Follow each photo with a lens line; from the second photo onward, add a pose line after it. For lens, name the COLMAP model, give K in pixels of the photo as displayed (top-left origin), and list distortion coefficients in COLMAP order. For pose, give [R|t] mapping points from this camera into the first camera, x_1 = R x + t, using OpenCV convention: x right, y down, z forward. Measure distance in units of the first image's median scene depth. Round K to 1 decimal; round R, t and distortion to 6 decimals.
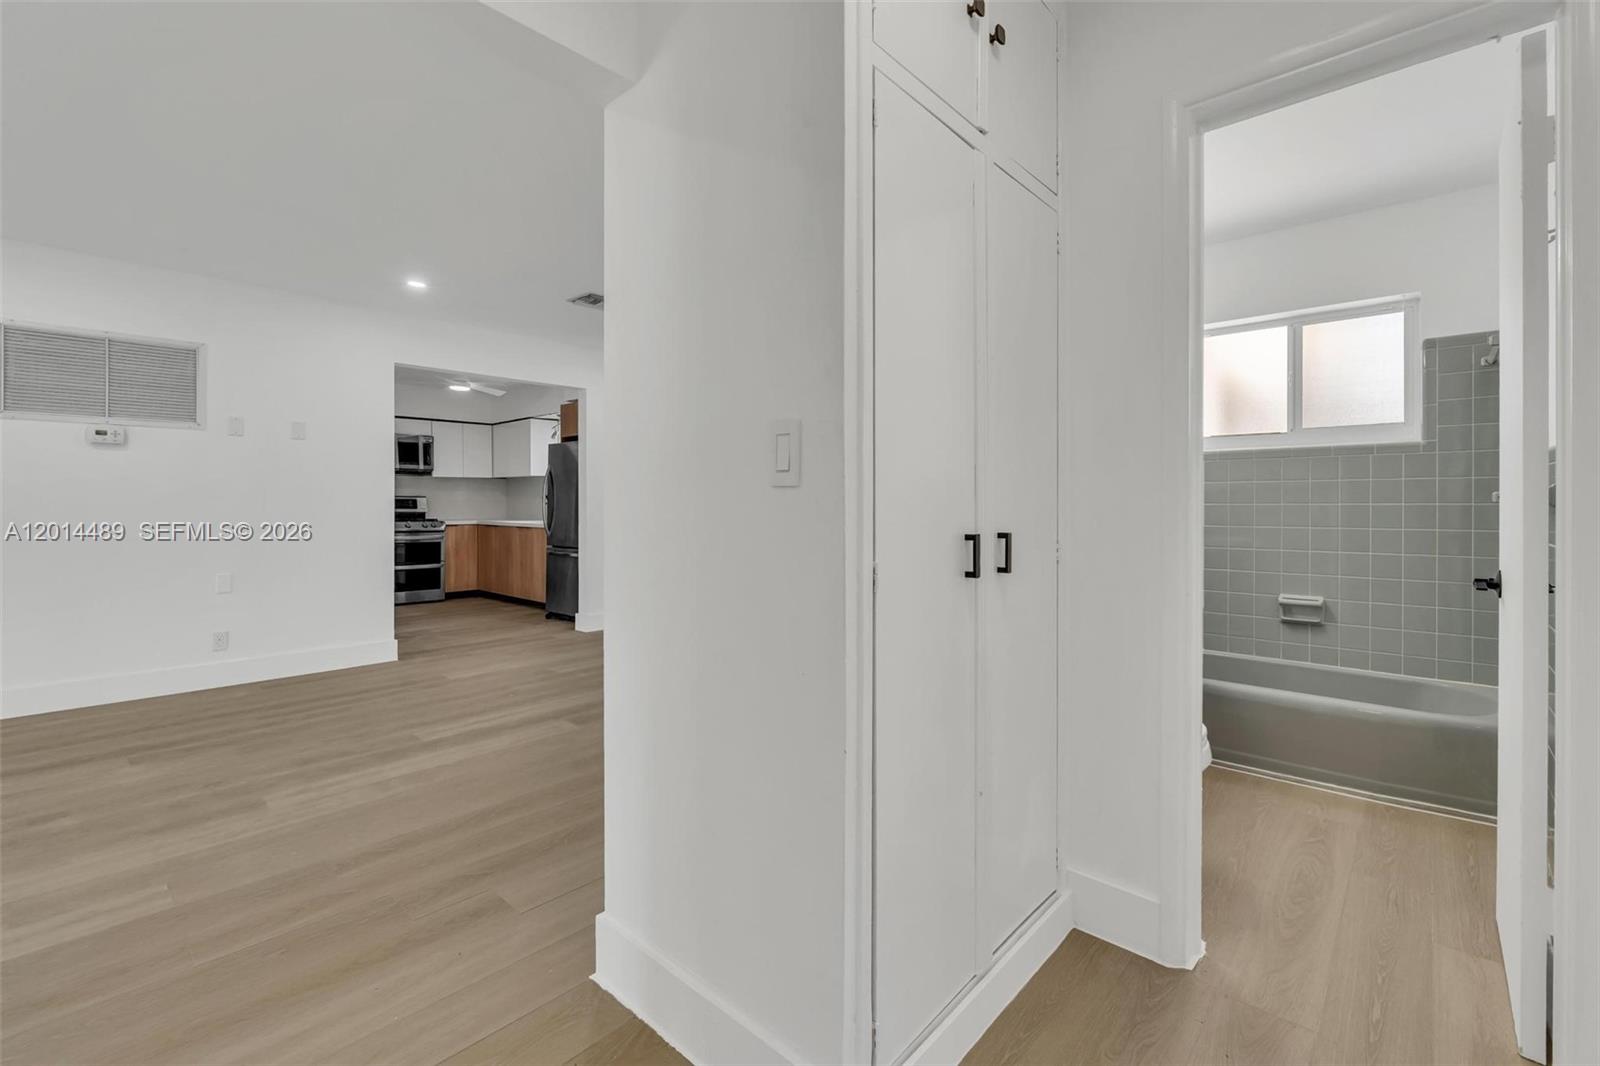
lens RADIAL K [[679.3, 0, 810.7], [0, 679.3, 498.9], [0, 0, 1]] dist [-0.010337, 0.000610]
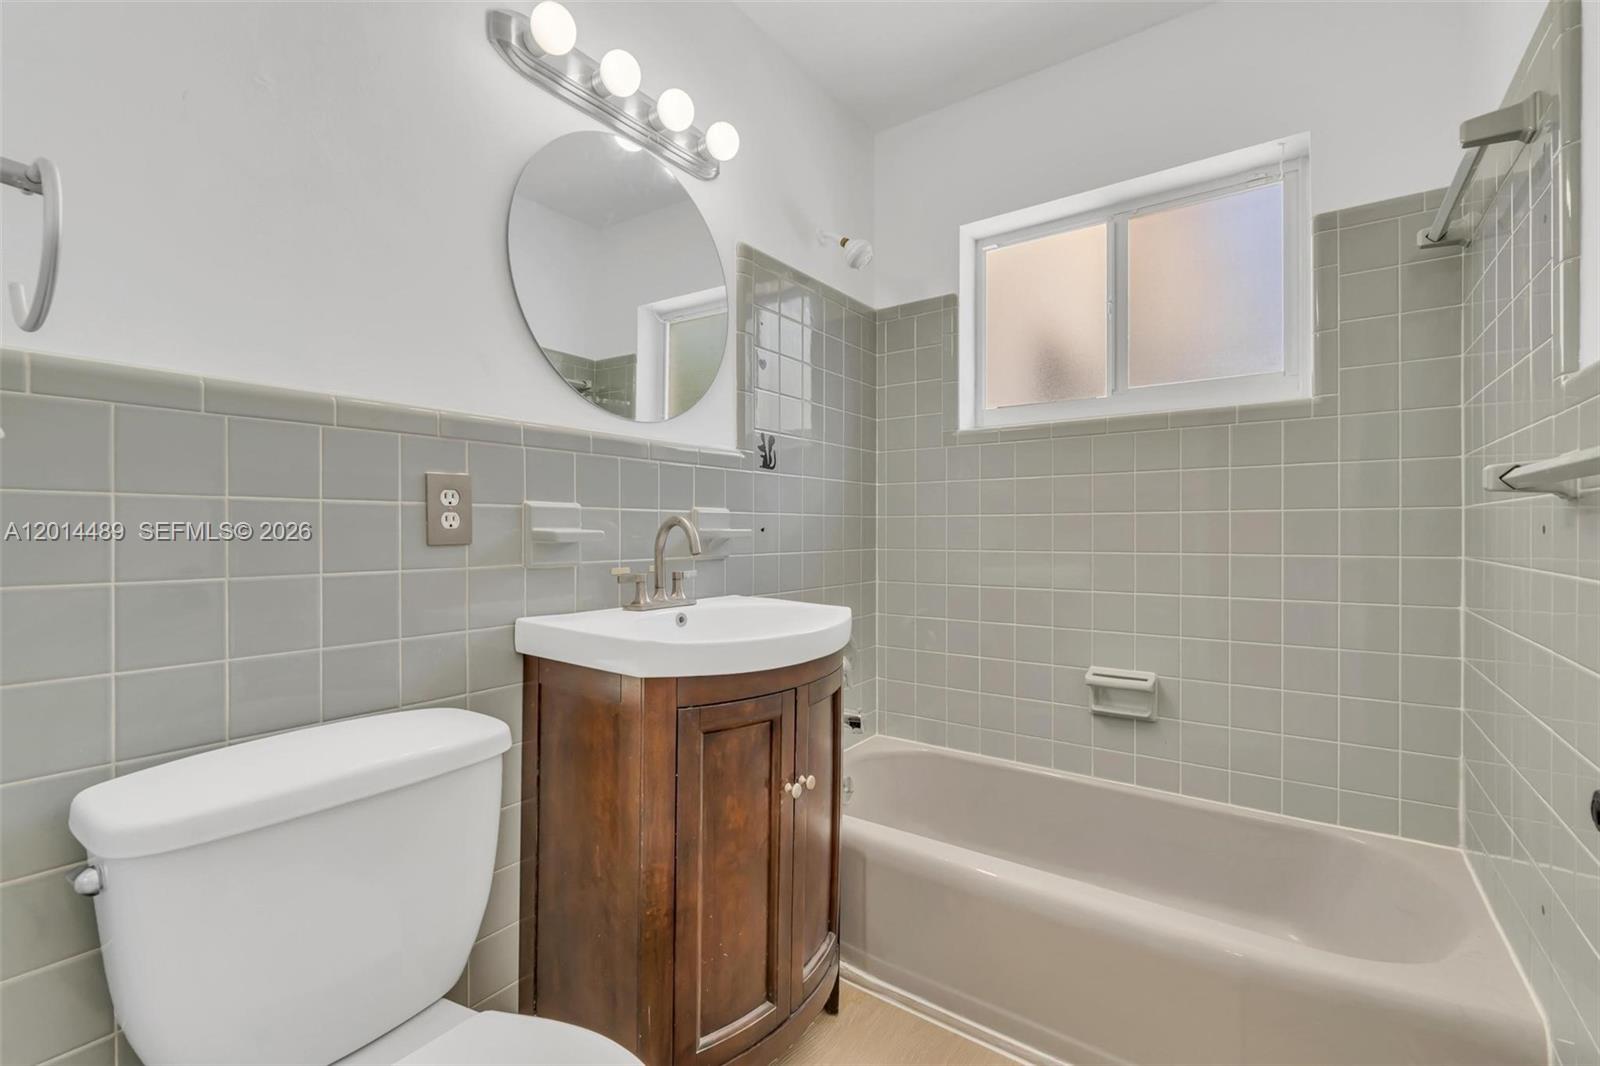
lens RADIAL K [[679.3, 0, 804.2], [0, 679.3, 536.3], [0, 0, 1]] dist [-0.010337, 0.000610]
pose [[0.995560, 0.000914, 0.094120, 0.400682], [-0.000497, 0.999990, -0.004457, 0.030163], [-0.094124, 0.004390, 0.995551, 0.445593]]
